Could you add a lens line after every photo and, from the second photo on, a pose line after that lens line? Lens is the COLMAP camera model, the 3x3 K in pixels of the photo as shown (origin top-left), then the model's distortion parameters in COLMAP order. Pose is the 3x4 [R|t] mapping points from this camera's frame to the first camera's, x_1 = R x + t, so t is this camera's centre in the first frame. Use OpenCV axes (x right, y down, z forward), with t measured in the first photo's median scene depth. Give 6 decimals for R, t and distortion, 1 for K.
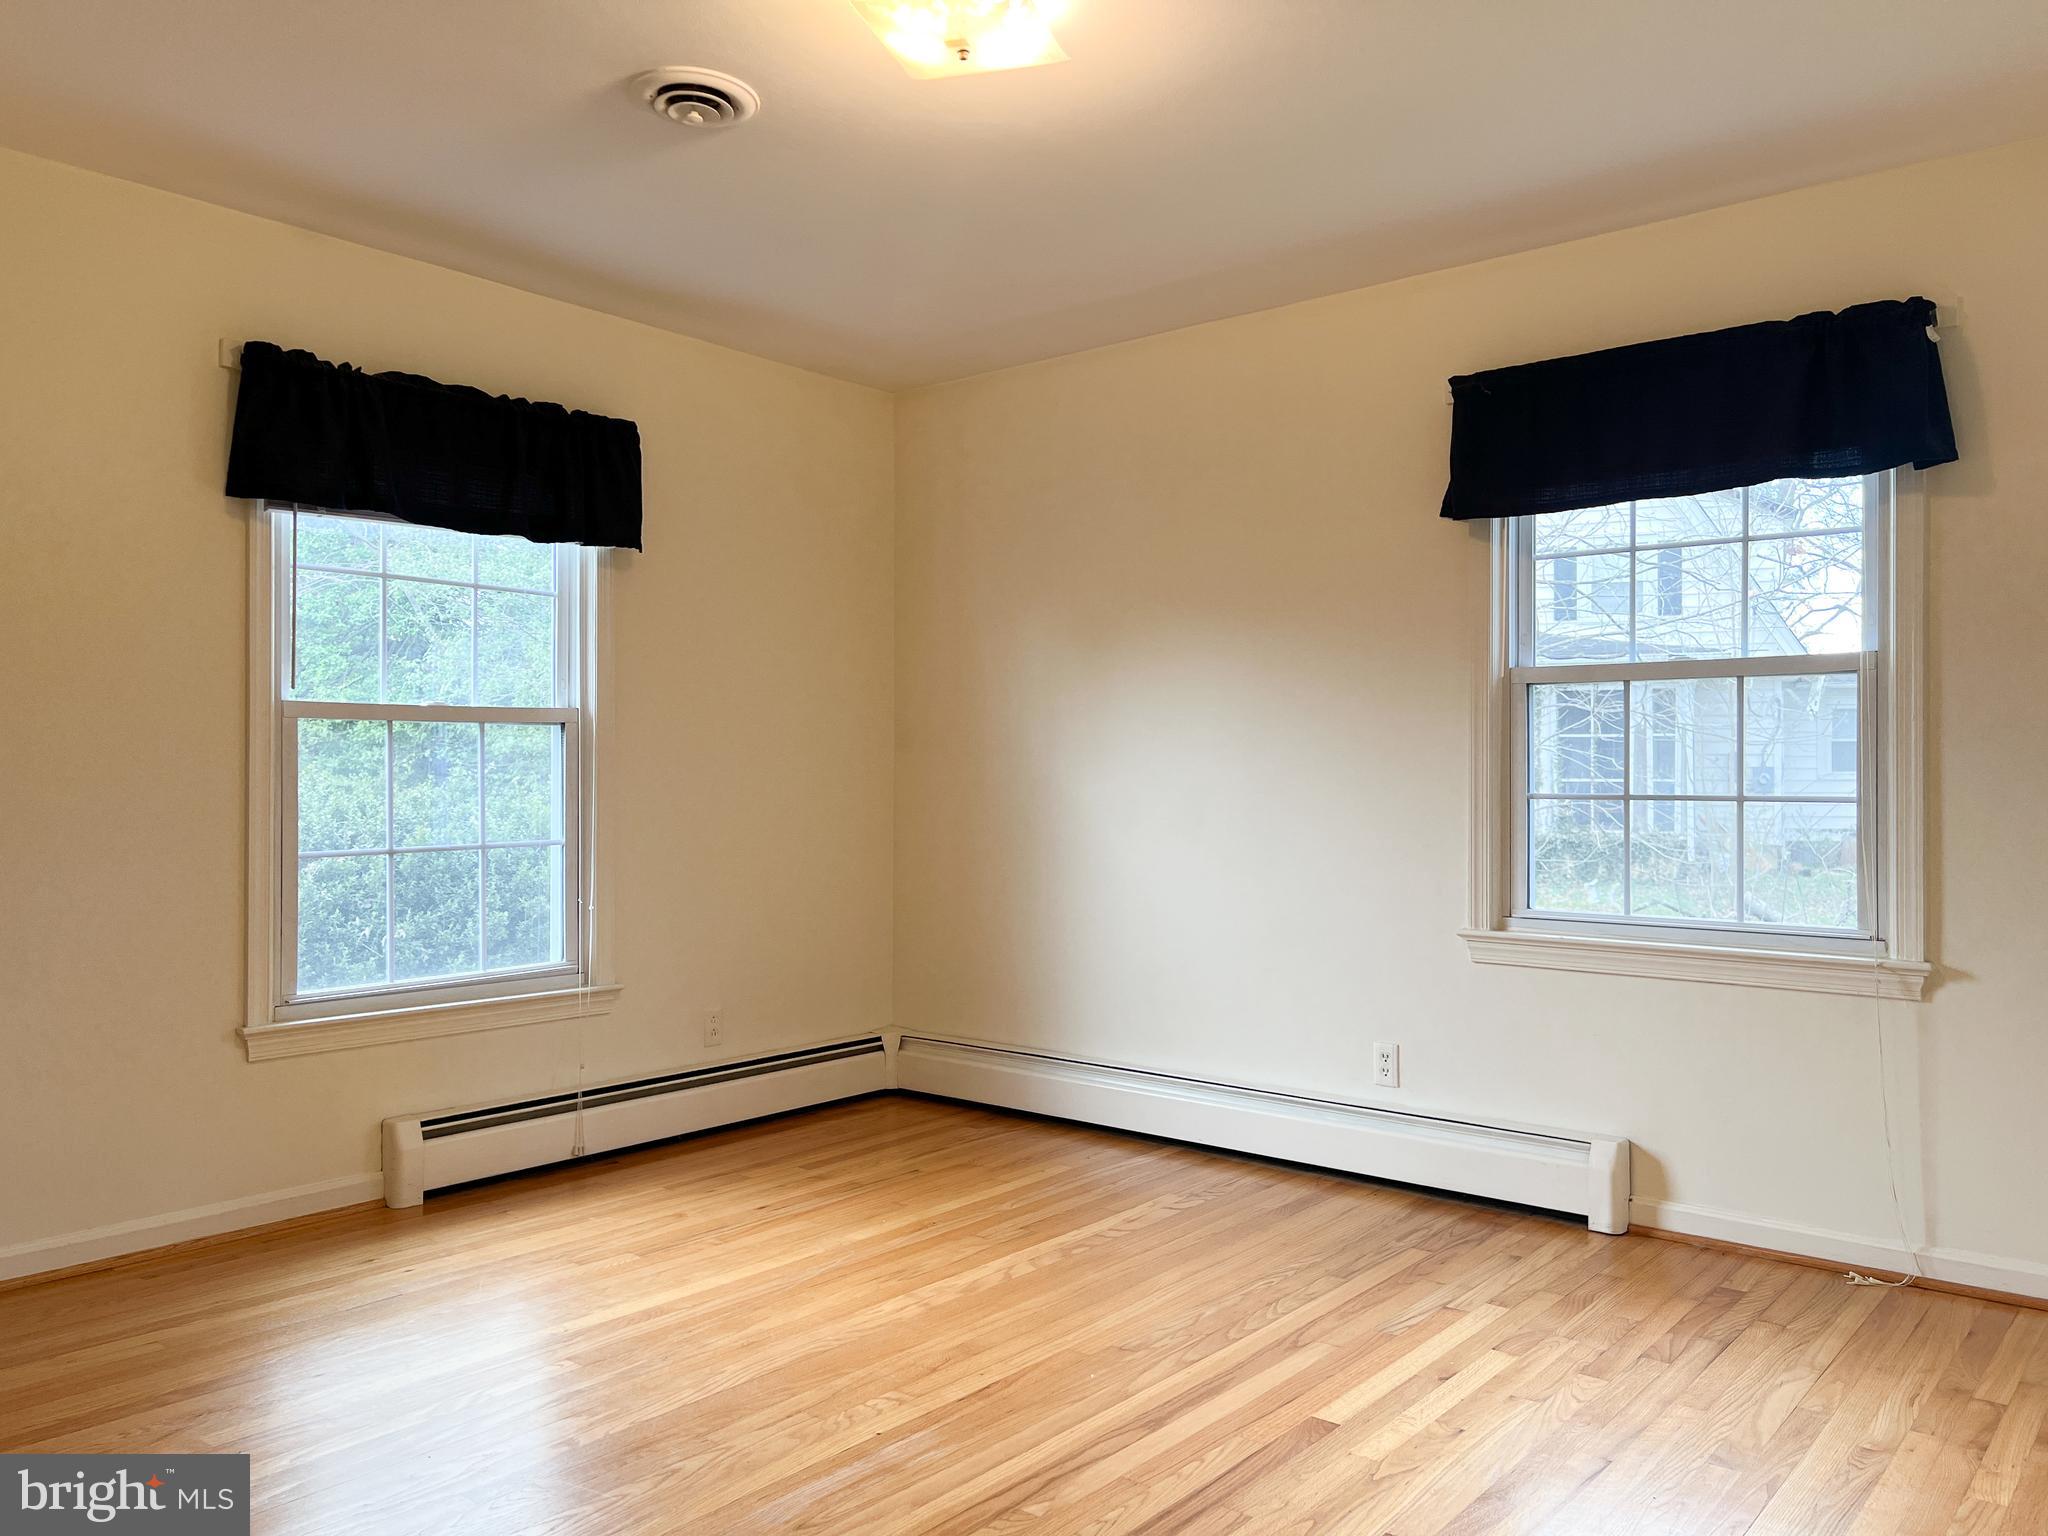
lens RADIAL K [[1548.5, 0, 1038.2], [0, 1548.5, 769.3], [0, 0, 1]] dist [0.042192, -0.057067]
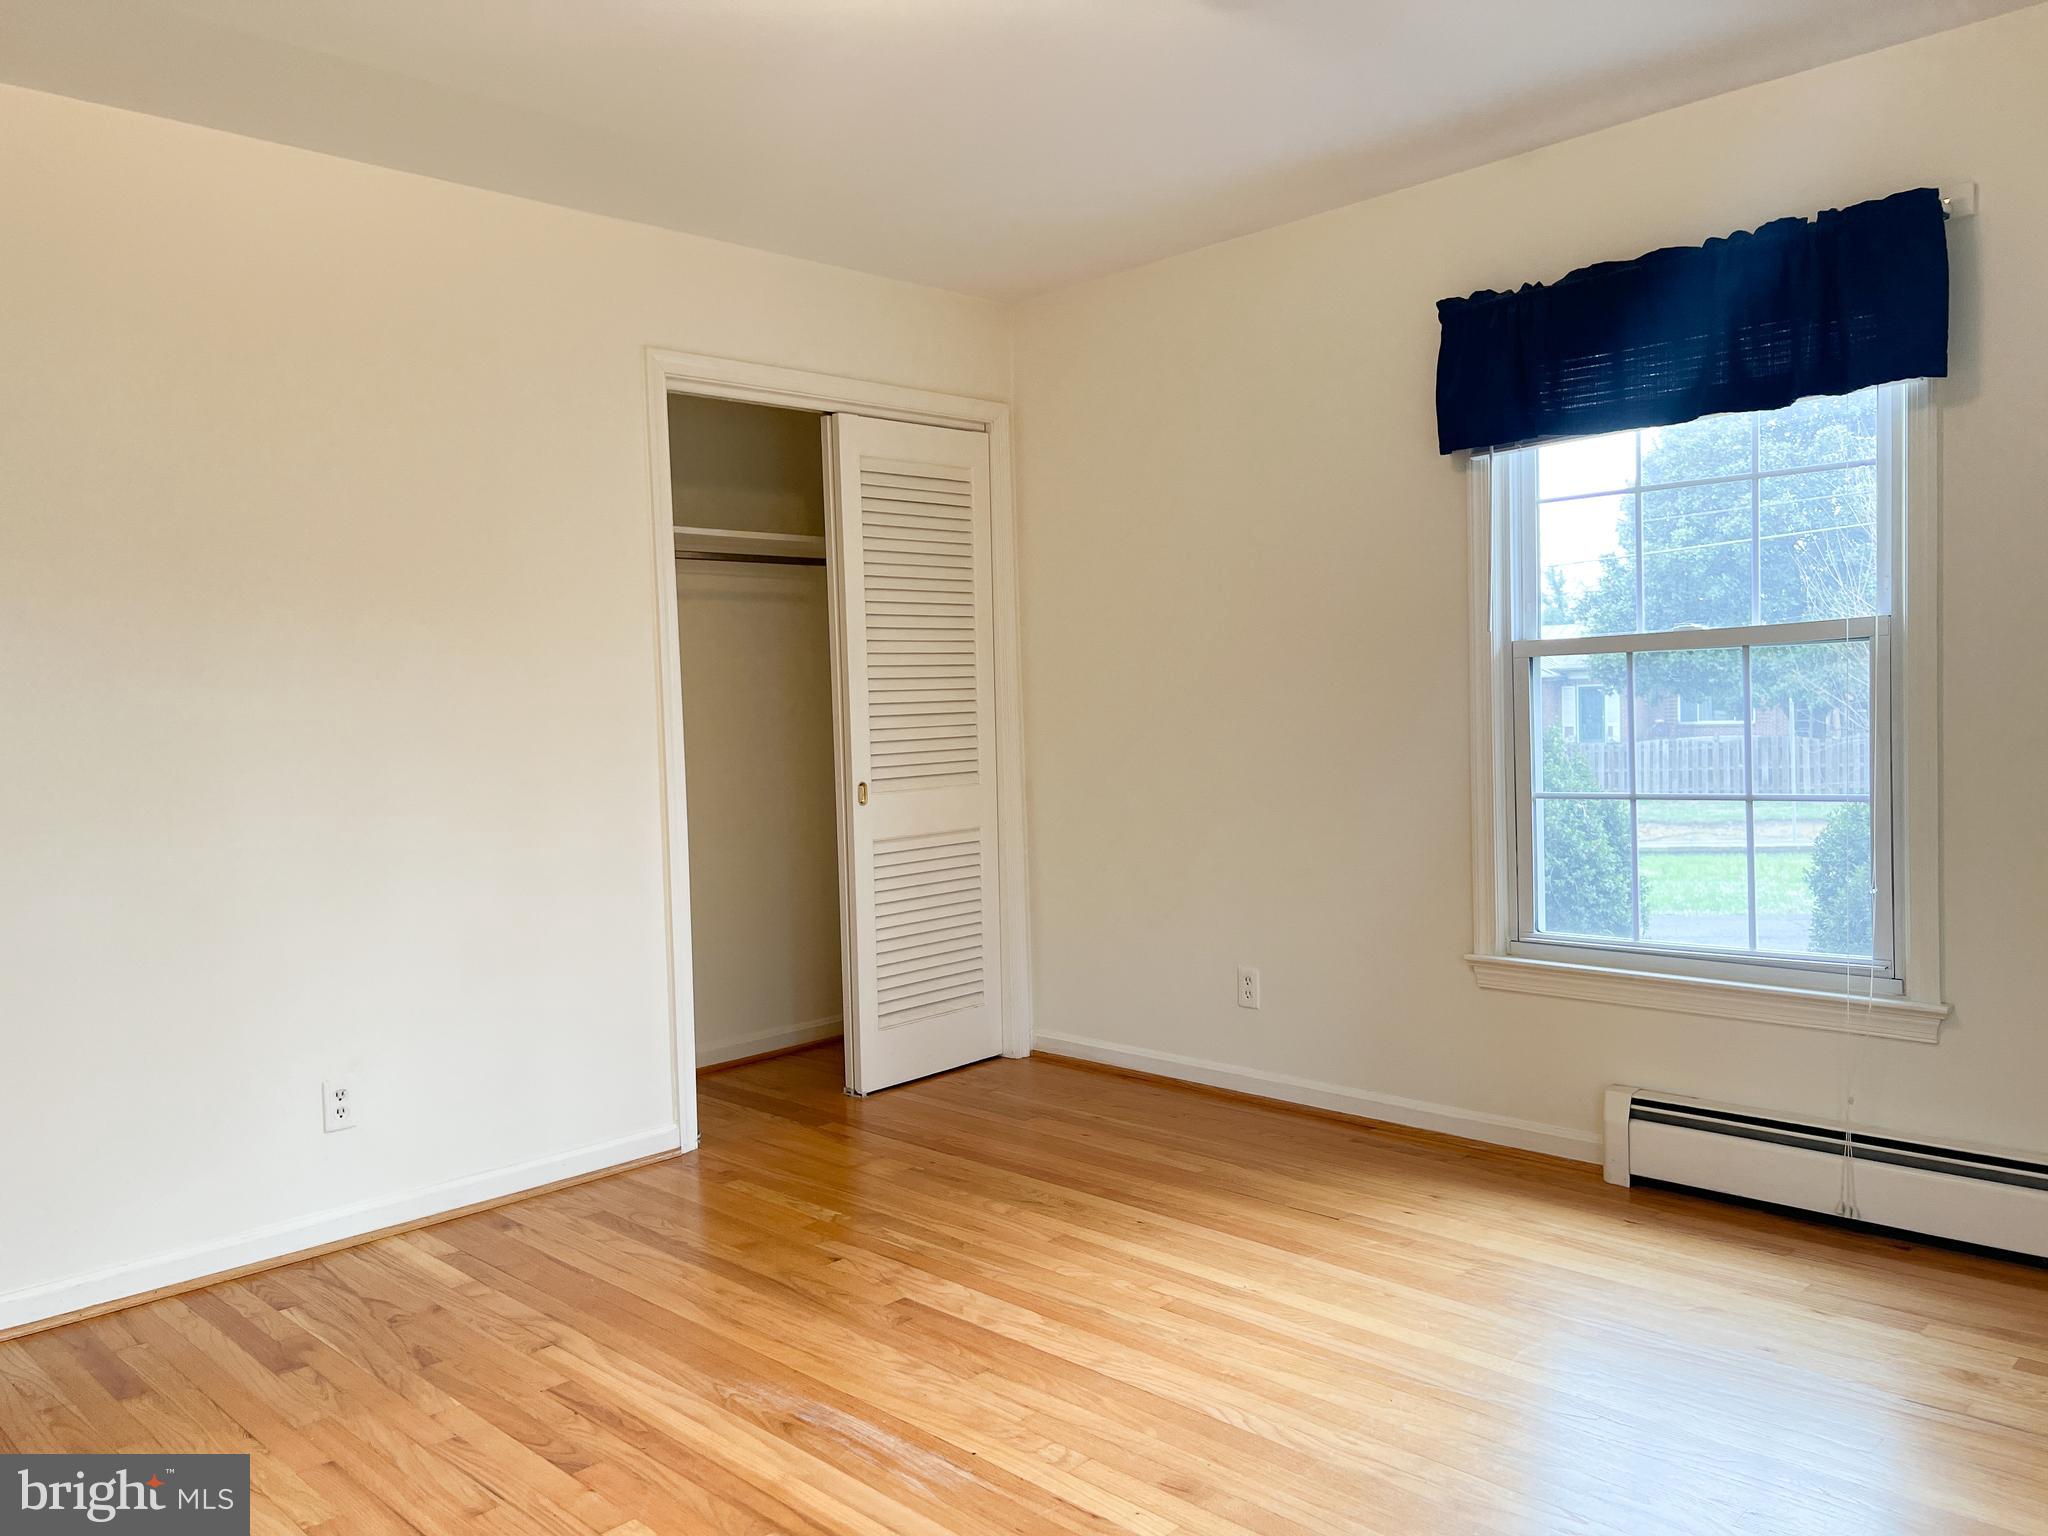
lens RADIAL K [[1548.5, 0, 1038.2], [0, 1548.5, 769.3], [0, 0, 1]] dist [0.042192, -0.057067]
pose [[-0.107605, 0.041281, -0.993336, 0.531162], [0.031088, 0.998789, 0.038140, -0.008232], [0.993708, -0.026776, -0.108758, 0.769026]]
